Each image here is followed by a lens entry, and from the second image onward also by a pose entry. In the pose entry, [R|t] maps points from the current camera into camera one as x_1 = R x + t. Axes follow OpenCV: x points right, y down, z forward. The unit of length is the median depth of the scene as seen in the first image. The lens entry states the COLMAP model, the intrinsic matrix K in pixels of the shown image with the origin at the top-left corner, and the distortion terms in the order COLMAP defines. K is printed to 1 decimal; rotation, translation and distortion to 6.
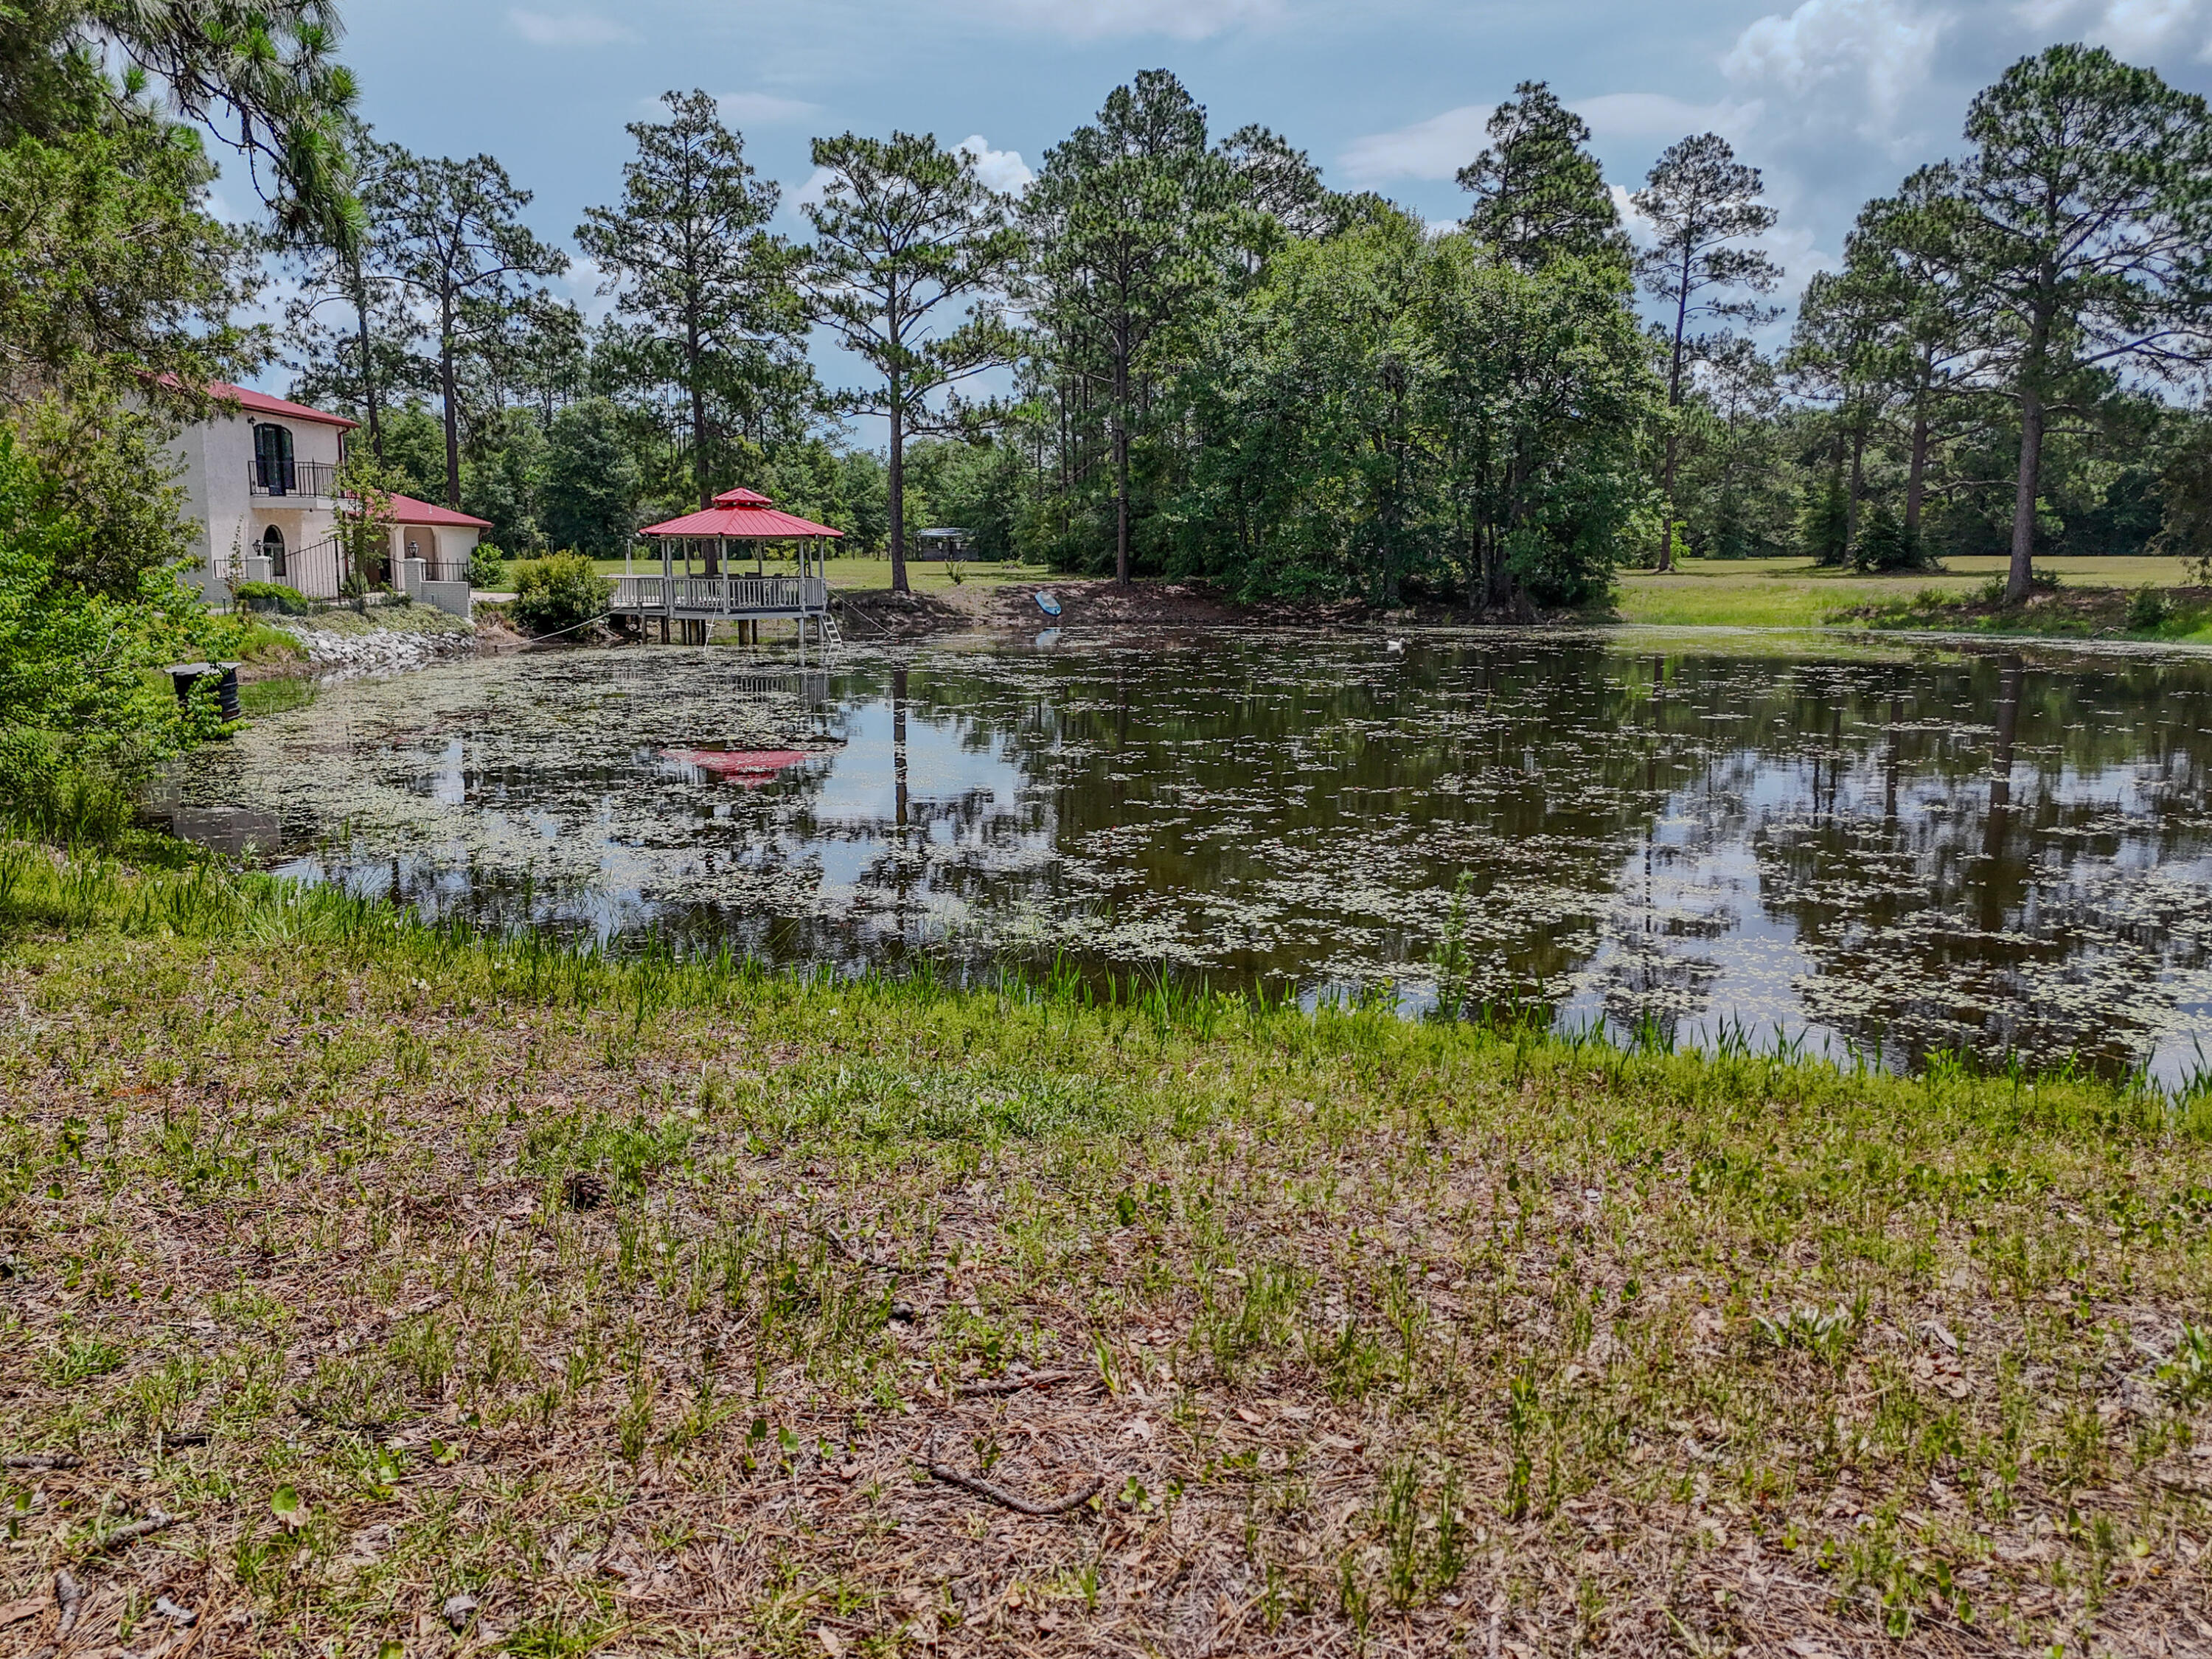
lens RADIAL K [[1644.9, 0, 1104.3], [0, 1644.9, 829.2], [0, 0, 1]] dist [0.047438, -0.038893]
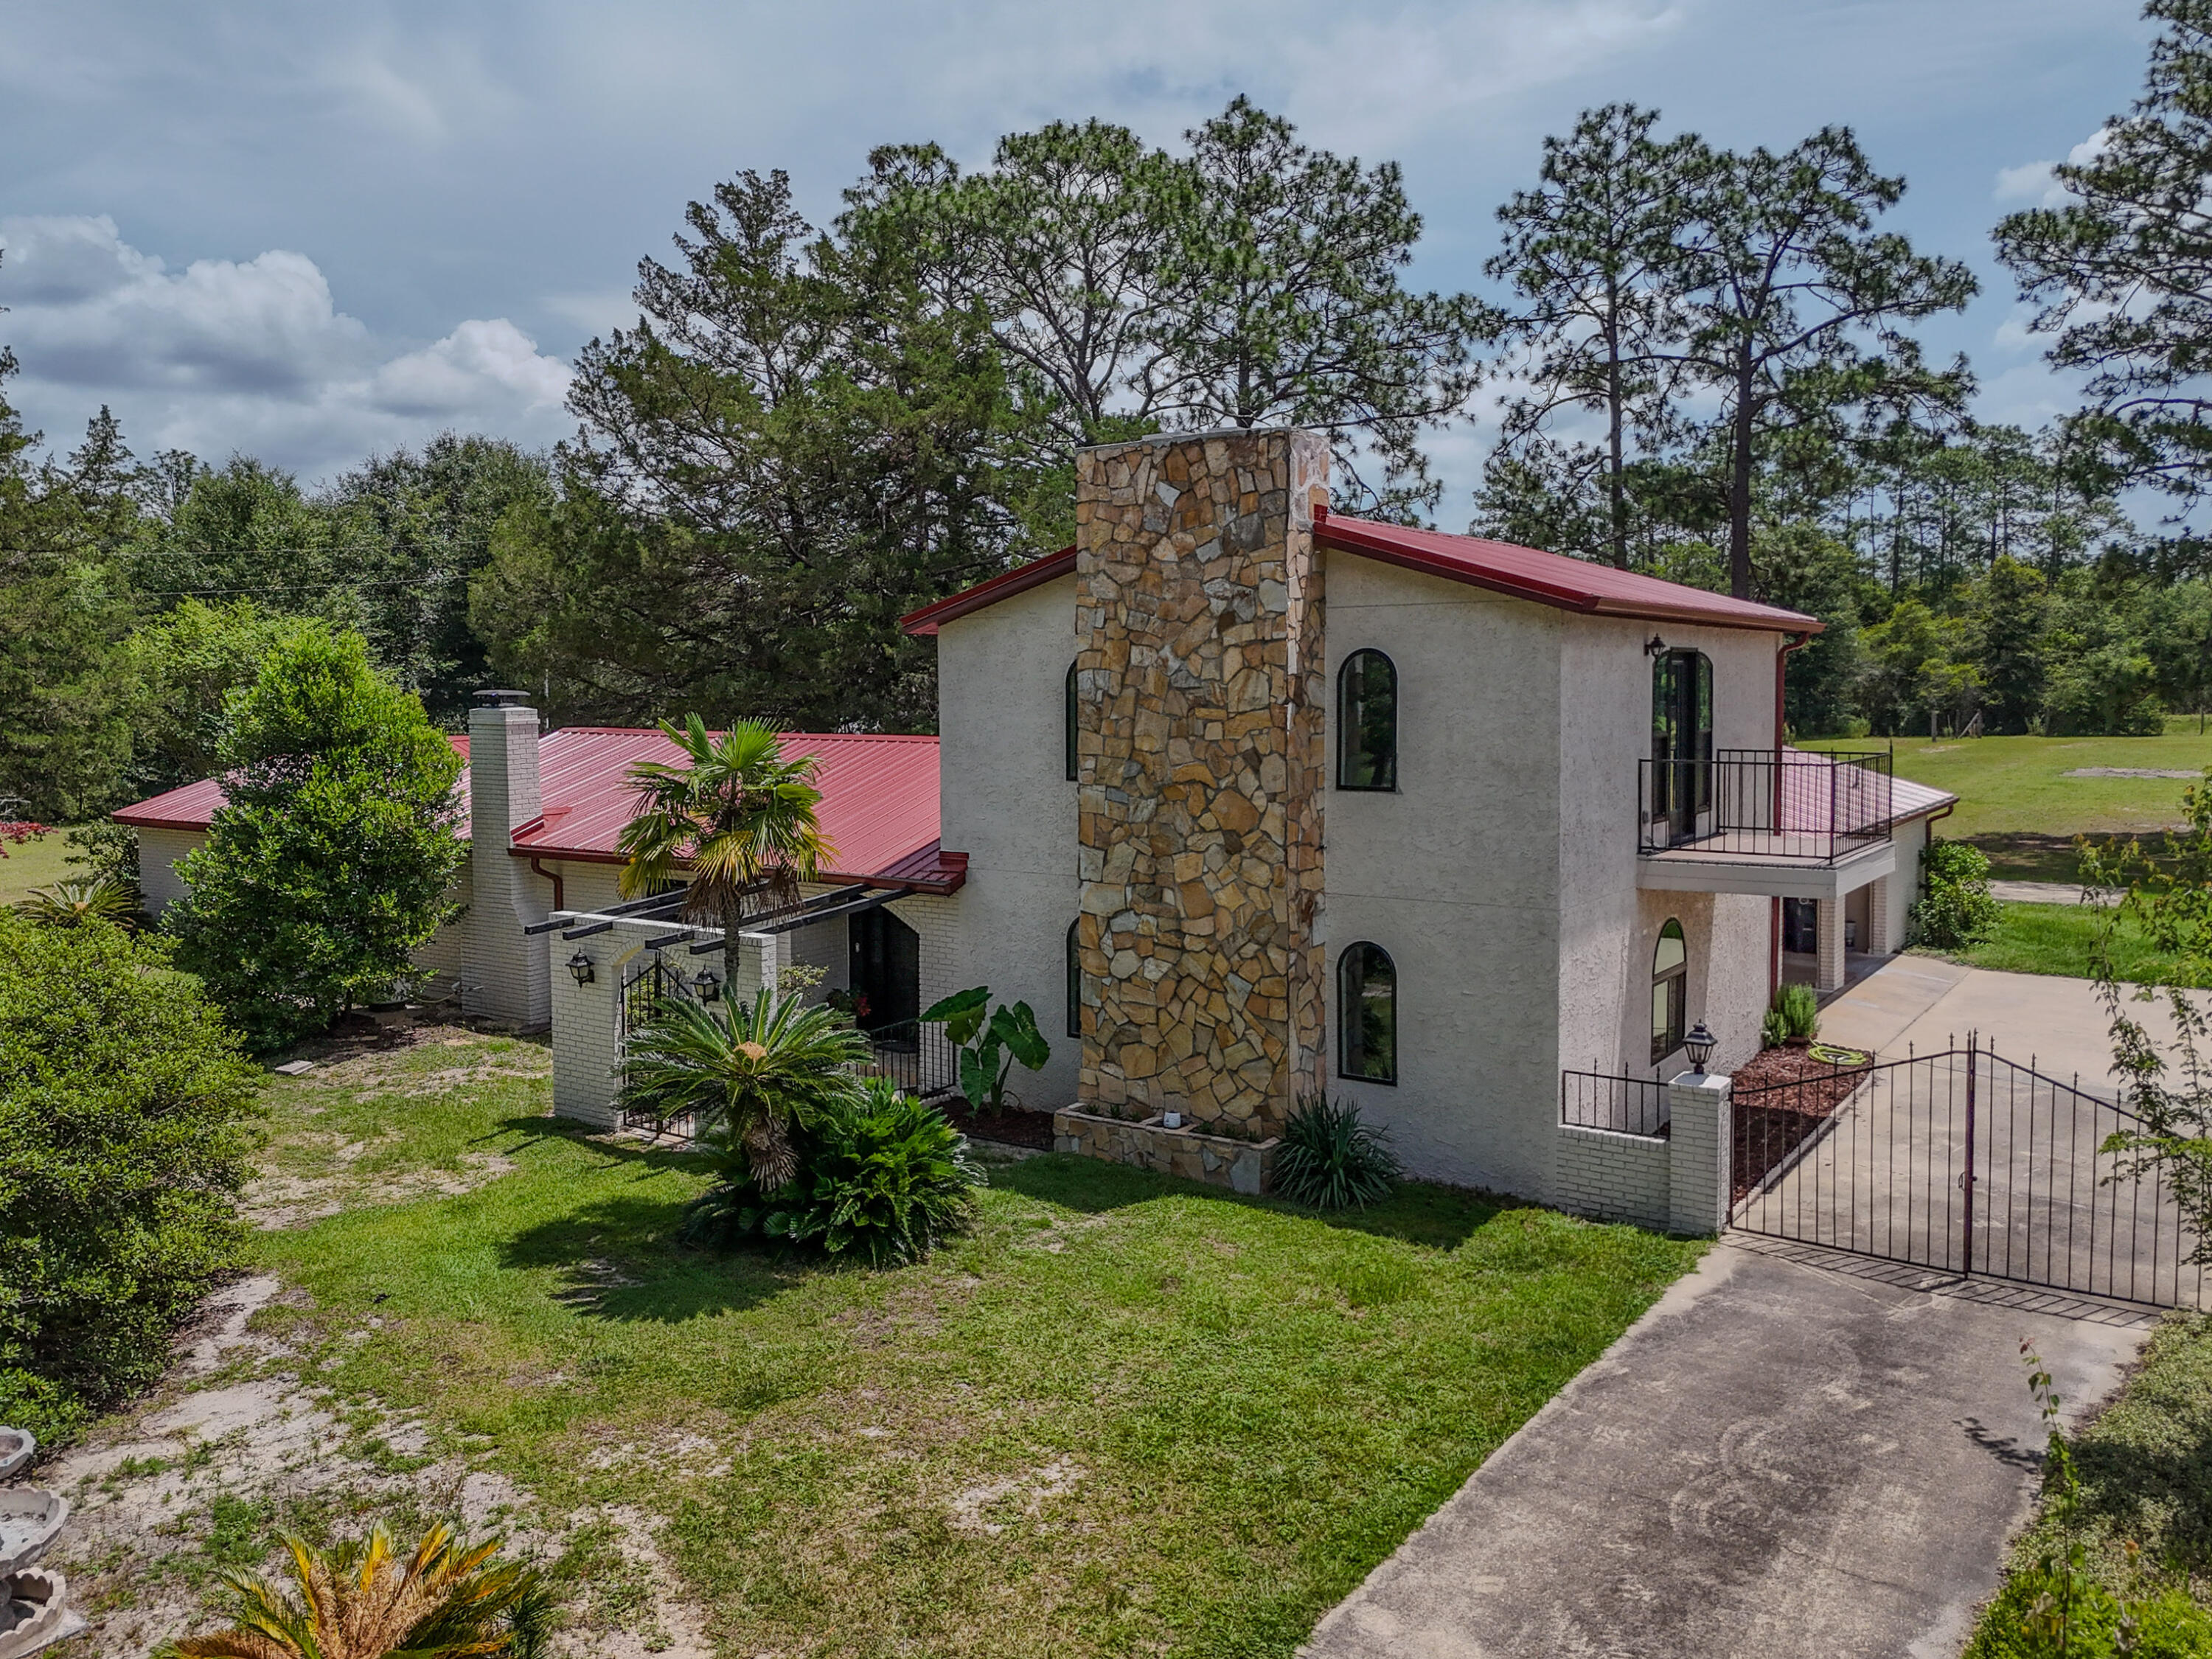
lens RADIAL K [[1644.9, 0, 1106.4], [0, 1644.9, 824.1], [0, 0, 1]] dist [0.047438, -0.038893]
pose [[0.827351, 0.030941, -0.560833, -0.246433], [-0.074110, 0.995766, -0.054393, -0.108238], [0.556775, 0.086565, 0.826140, 0.389229]]
